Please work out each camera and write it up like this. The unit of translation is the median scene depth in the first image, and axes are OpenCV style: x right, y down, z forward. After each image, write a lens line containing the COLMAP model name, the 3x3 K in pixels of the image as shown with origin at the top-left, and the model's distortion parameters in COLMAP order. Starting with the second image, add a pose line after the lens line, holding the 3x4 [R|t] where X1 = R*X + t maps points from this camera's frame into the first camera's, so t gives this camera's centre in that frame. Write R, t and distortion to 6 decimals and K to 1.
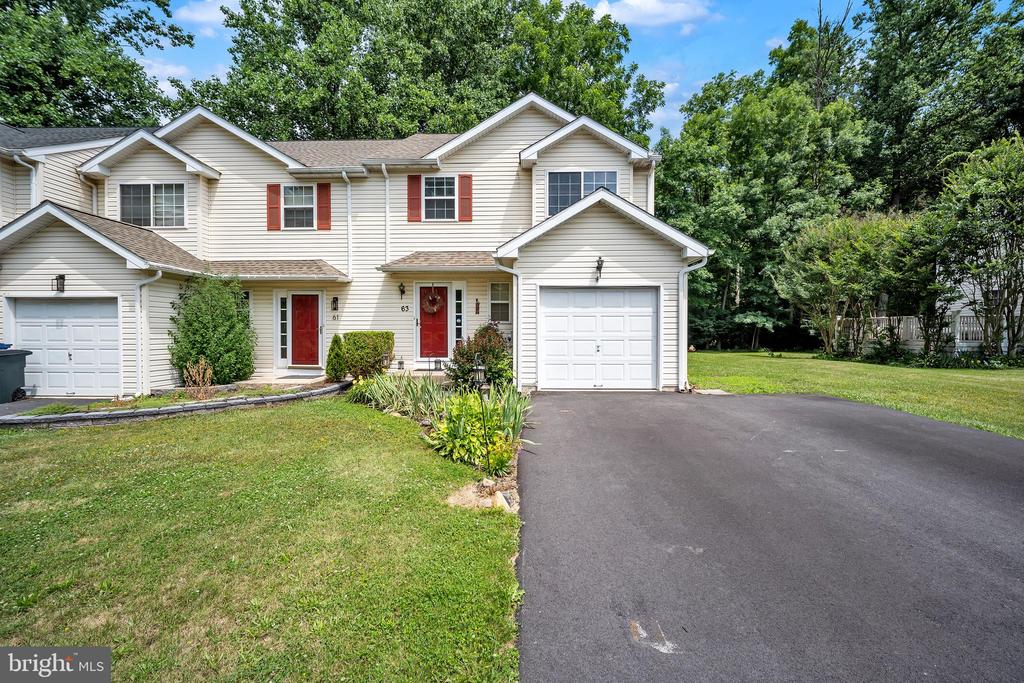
lens RADIAL K [[423.4, 0, 514.3], [0, 423.4, 334.2], [0, 0, 1]] dist [-0.000968, 0.000471]
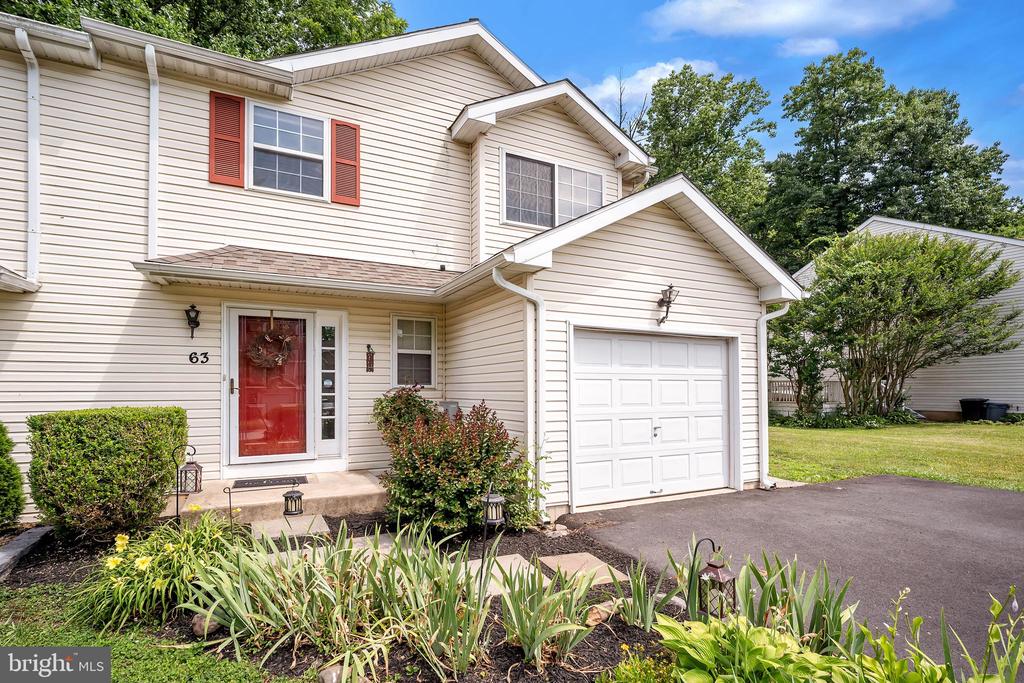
lens RADIAL K [[417.3, 0, 496.0], [0, 417.3, 378.9], [0, 0, 1]] dist [-0.000561, 0.000084]
pose [[0.845658, 0.007083, 0.533678, -0.253590], [0.008159, 0.999624, -0.026196, -0.022815], [-0.533662, 0.026507, 0.845282, 0.461900]]
